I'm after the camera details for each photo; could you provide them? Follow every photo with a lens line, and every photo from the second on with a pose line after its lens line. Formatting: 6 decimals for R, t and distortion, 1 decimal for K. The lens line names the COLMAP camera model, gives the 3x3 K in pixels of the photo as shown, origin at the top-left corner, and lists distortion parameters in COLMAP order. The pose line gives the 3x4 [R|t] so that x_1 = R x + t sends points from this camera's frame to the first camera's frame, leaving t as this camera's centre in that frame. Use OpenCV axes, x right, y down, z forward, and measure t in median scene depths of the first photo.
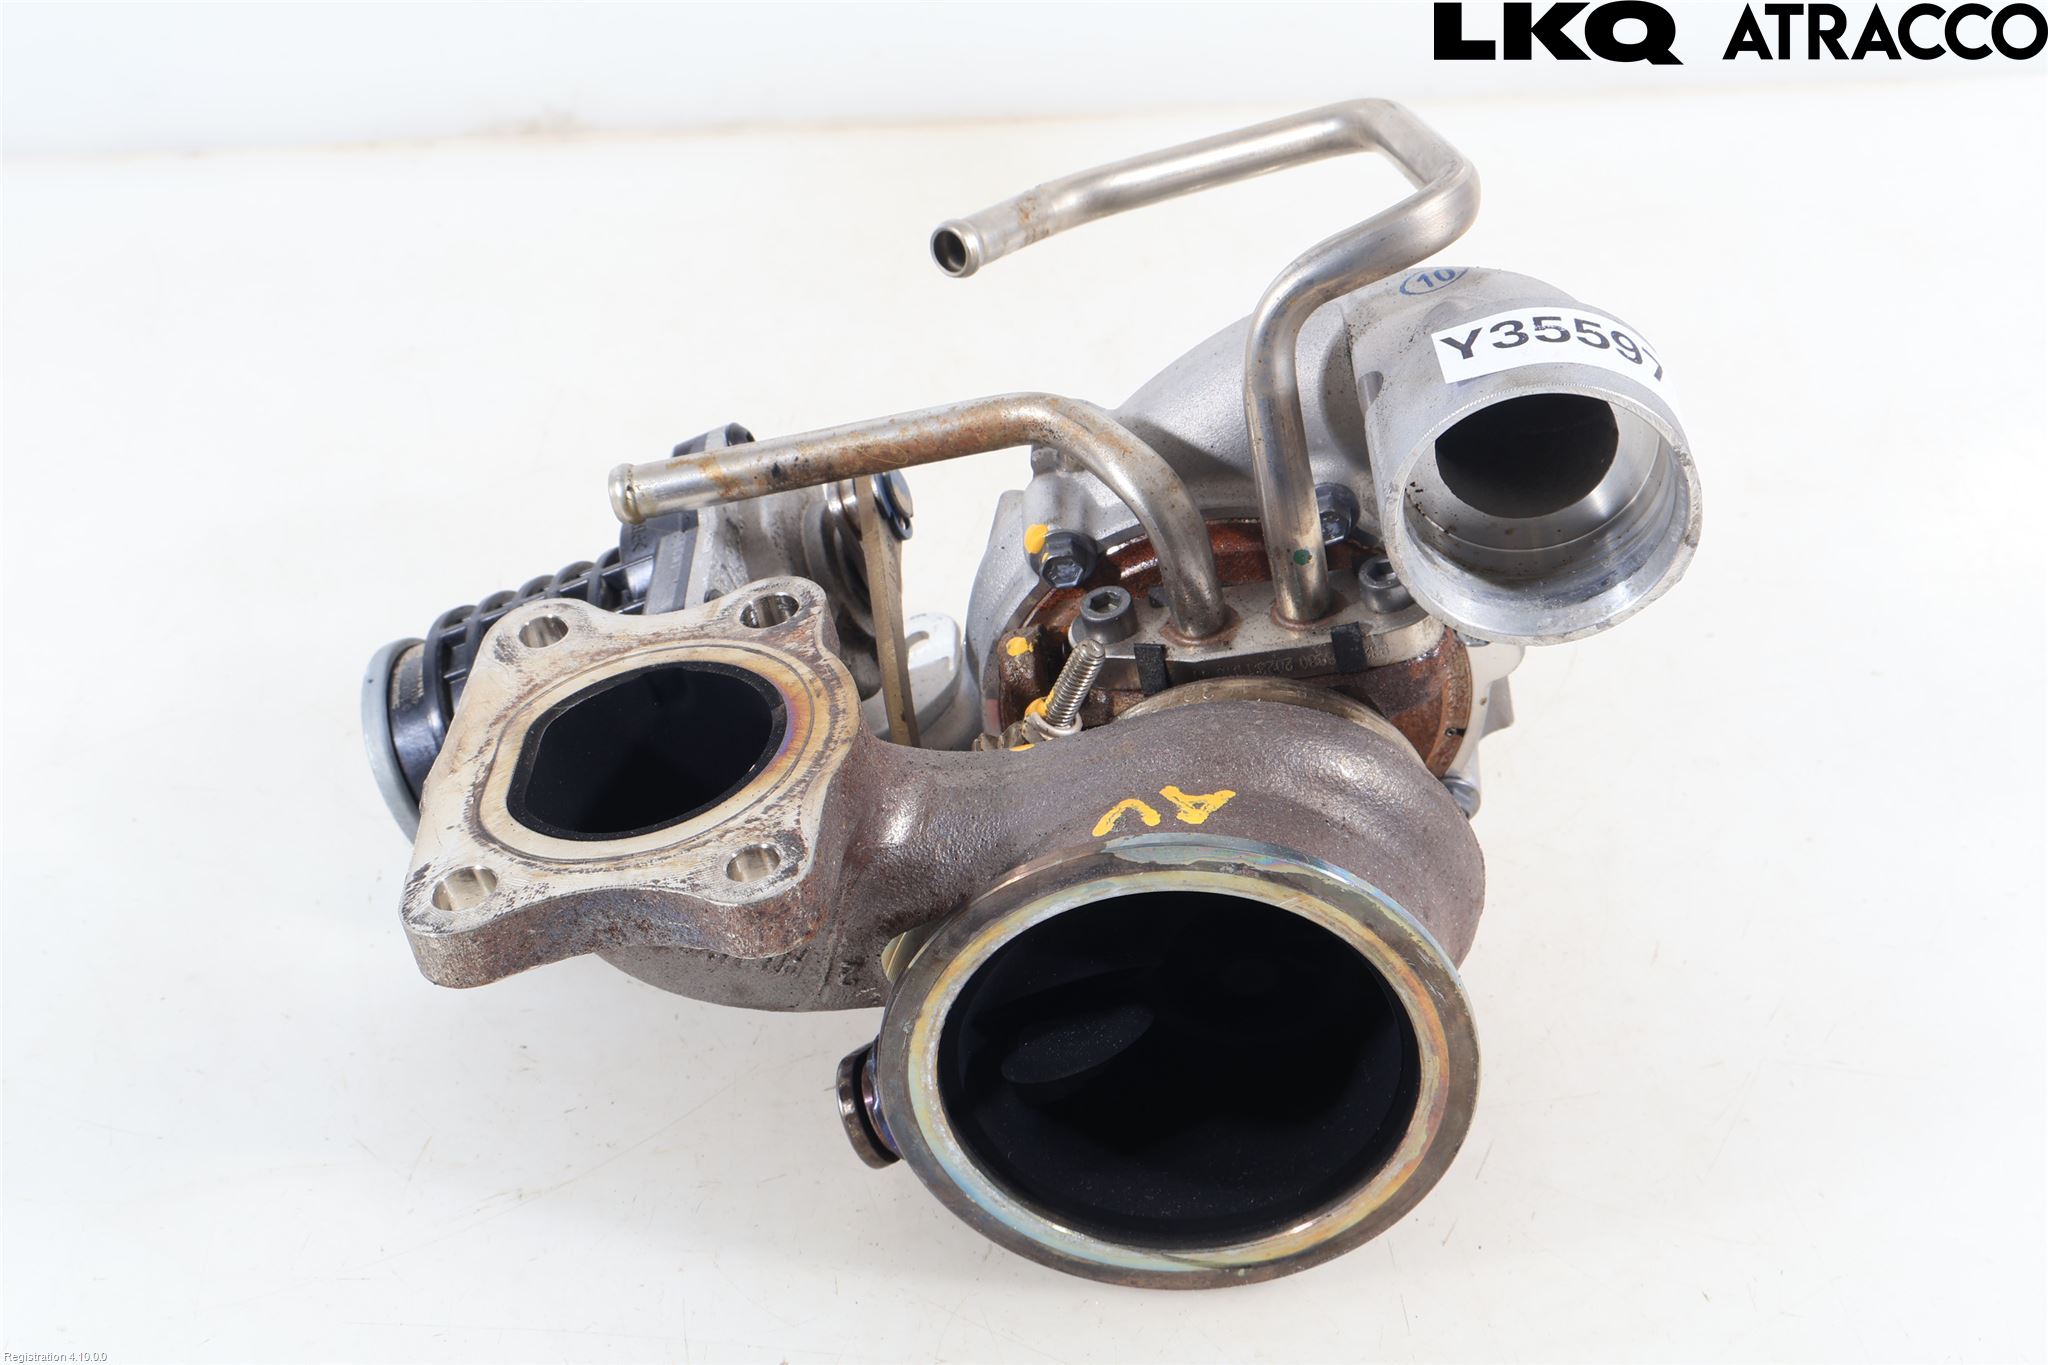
lens RADIAL K [[2934.6, 0, 1024.2], [0, 2934.6, 682.6], [0, 0, 1]] dist [0.017600, 0.000000]
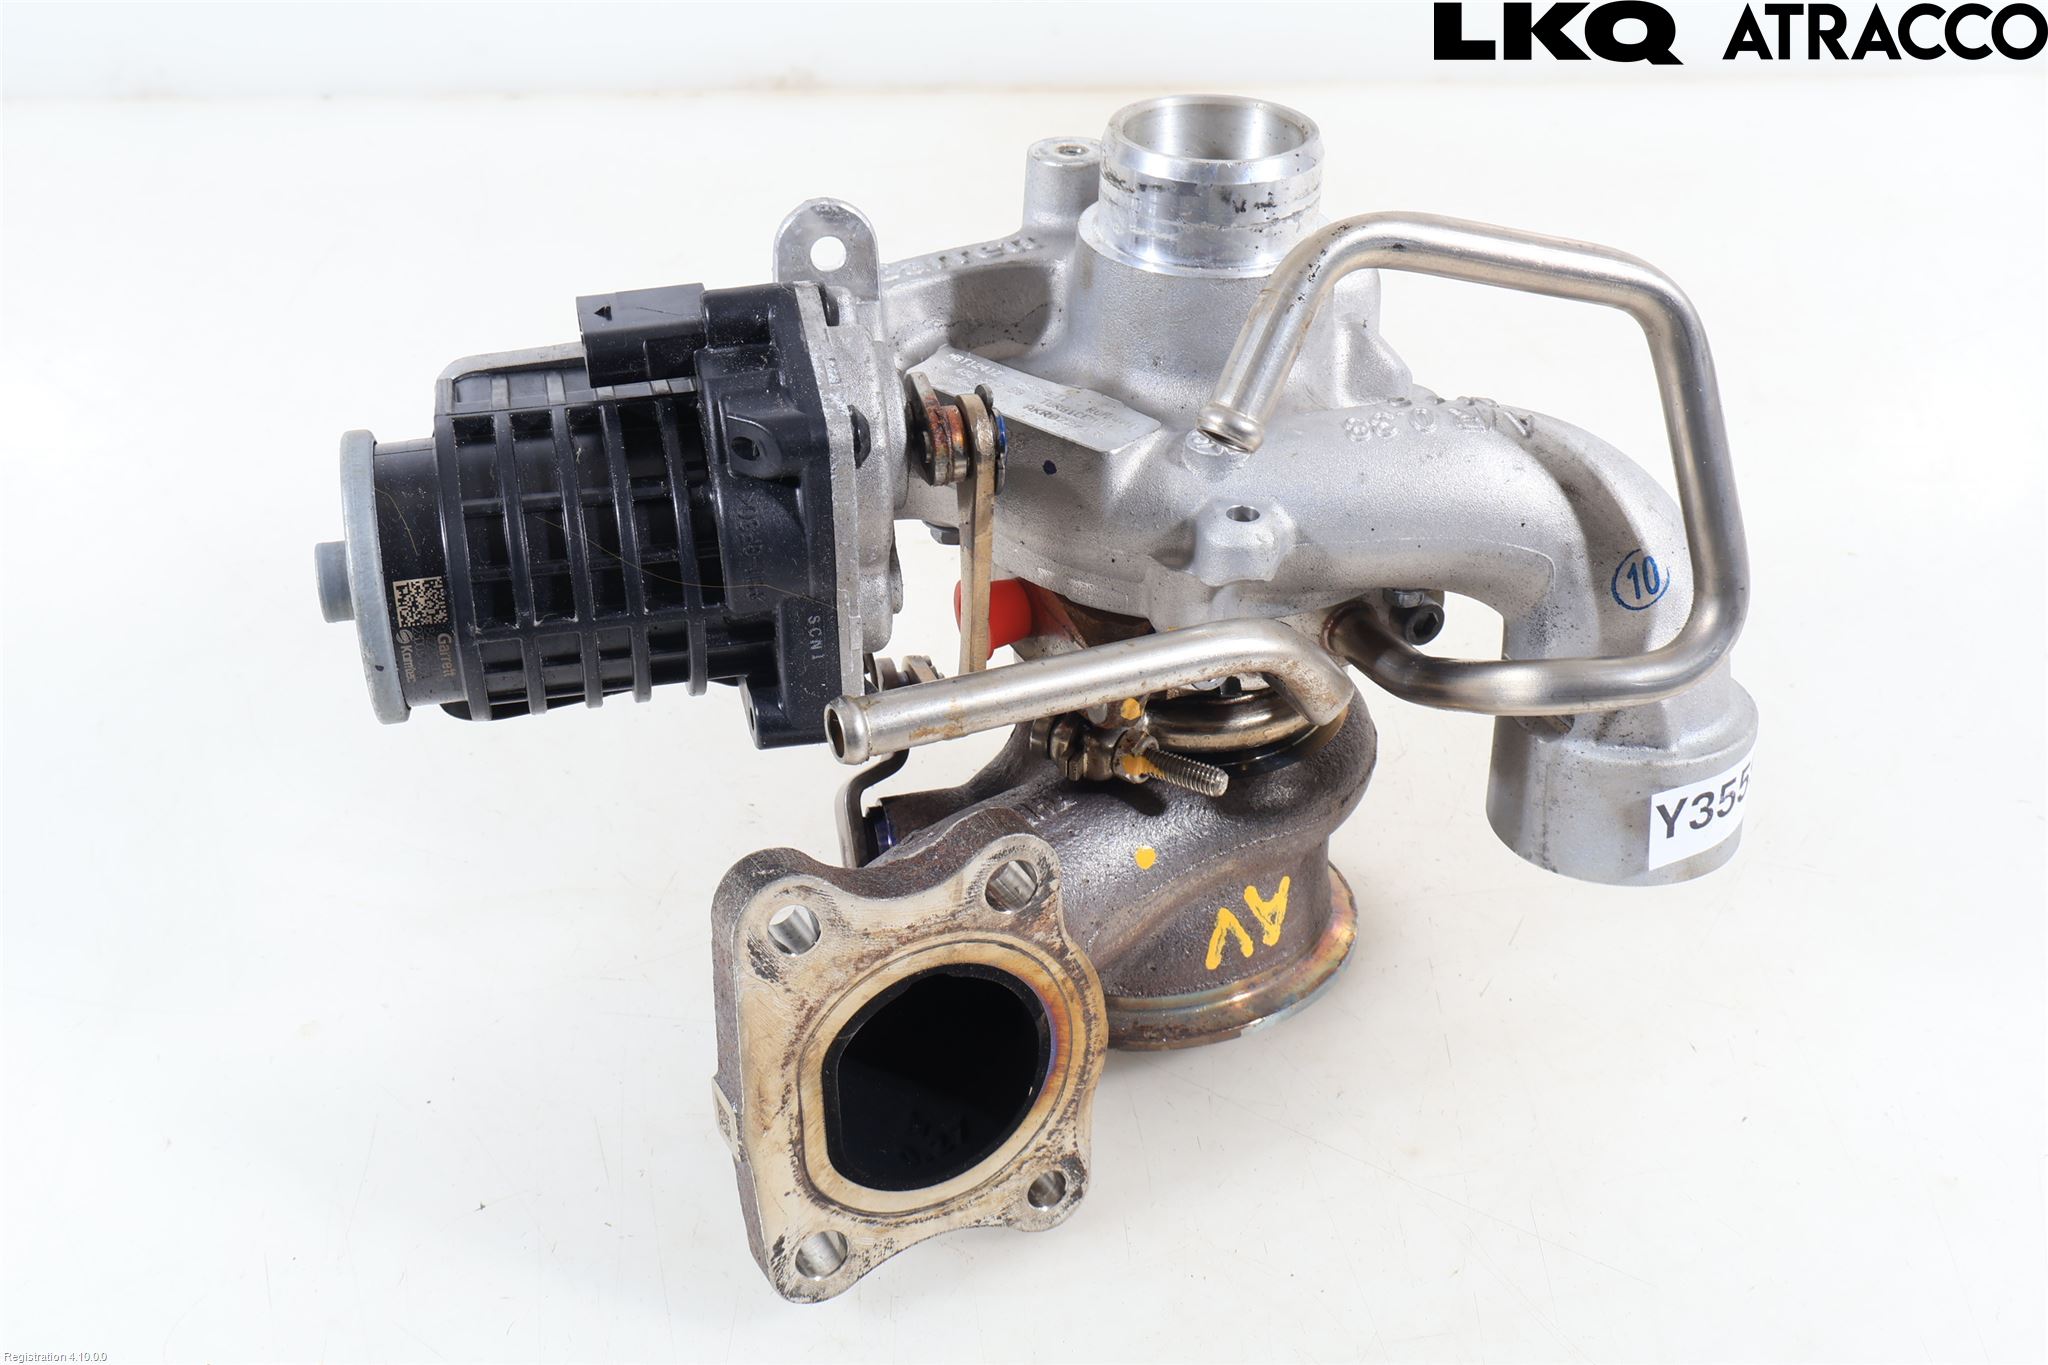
lens RADIAL K [[2349.7, 0, 1023.9], [0, 2349.7, 682.8], [0, 0, 1]] dist [0.012465, 0.000000]
pose [[0.778712, -0.339018, 0.527896, -0.529190], [-0.478137, 0.224083, 0.849219, -0.795715], [-0.406193, -0.913703, 0.012399, 1.120748]]
